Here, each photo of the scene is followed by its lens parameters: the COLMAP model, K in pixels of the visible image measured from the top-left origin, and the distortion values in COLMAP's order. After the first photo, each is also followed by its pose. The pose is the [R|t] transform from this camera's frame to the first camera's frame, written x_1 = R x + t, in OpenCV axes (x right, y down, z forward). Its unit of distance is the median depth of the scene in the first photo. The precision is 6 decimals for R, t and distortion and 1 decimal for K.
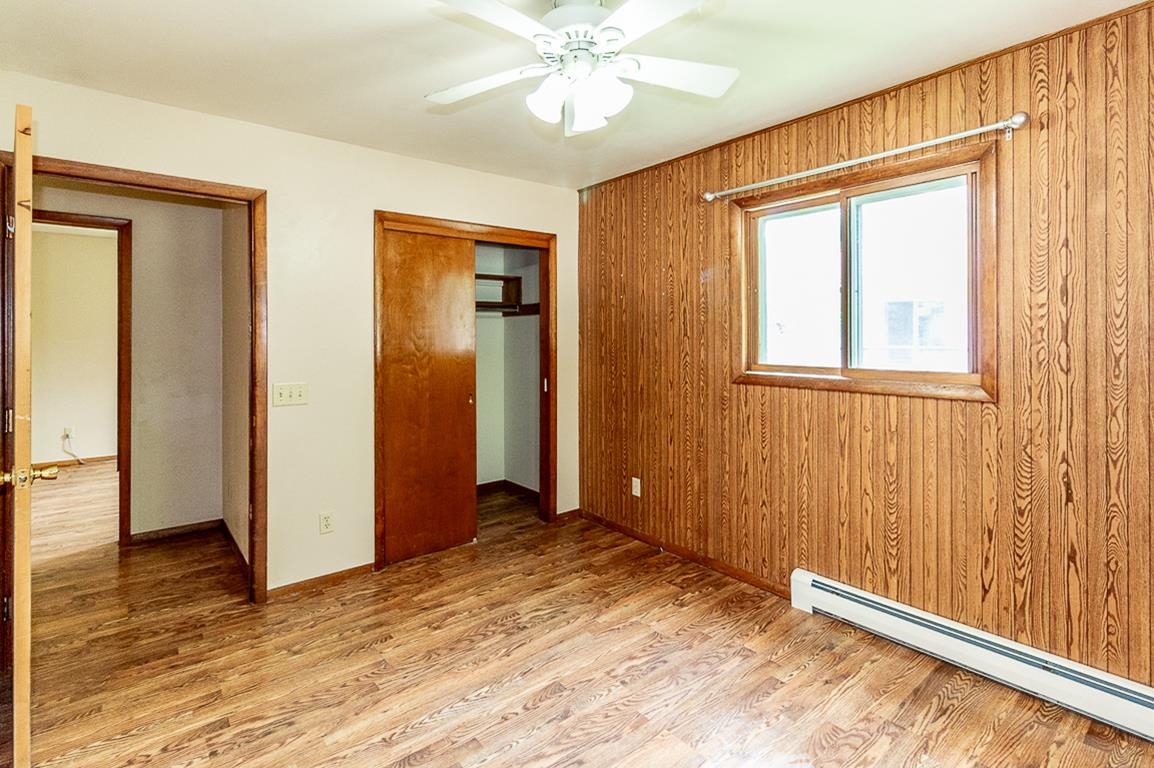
lens RADIAL K [[558.2, 0, 574.9], [0, 558.2, 339.2], [0, 0, 1]] dist [-0.000465, -0.000086]
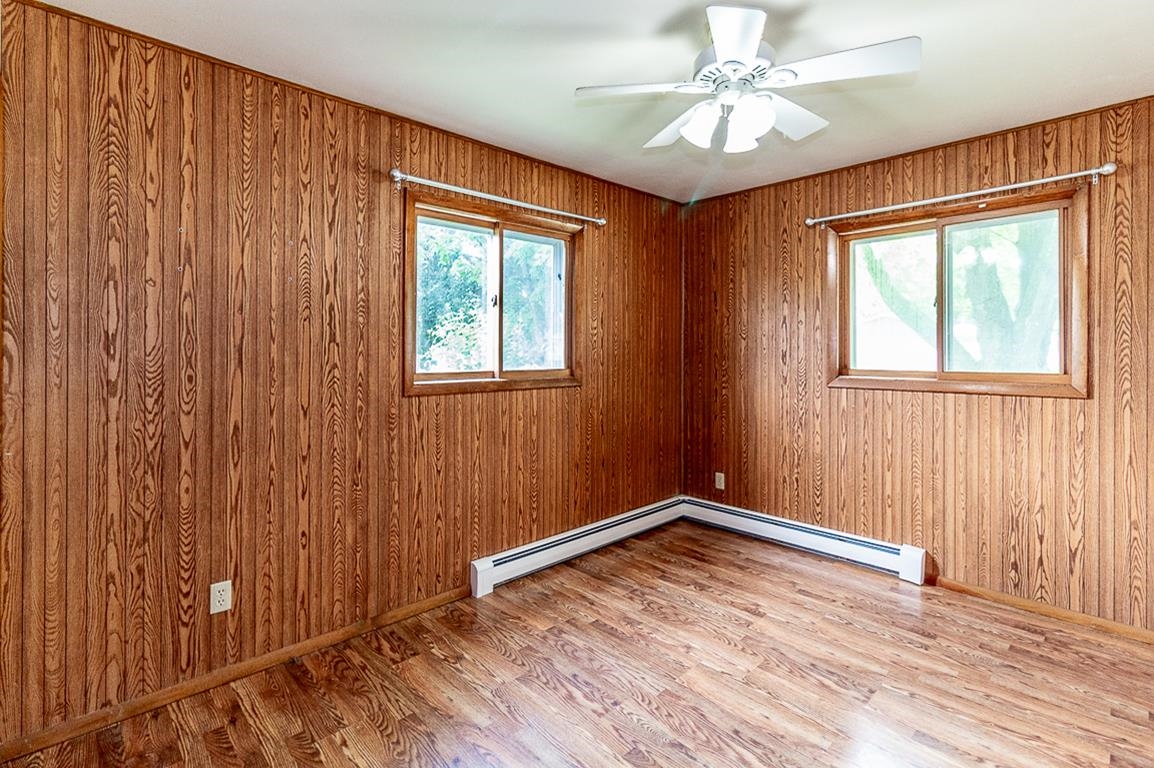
lens RADIAL K [[544.1, 0, 577.6], [0, 544.1, 348.6], [0, 0, 1]] dist [-0.000526, -0.000310]
pose [[-0.085753, -0.001730, 0.996315, -0.618013], [-0.001116, 0.999998, 0.001640, 0.001446], [-0.996316, -0.000971, -0.085754, 0.842732]]
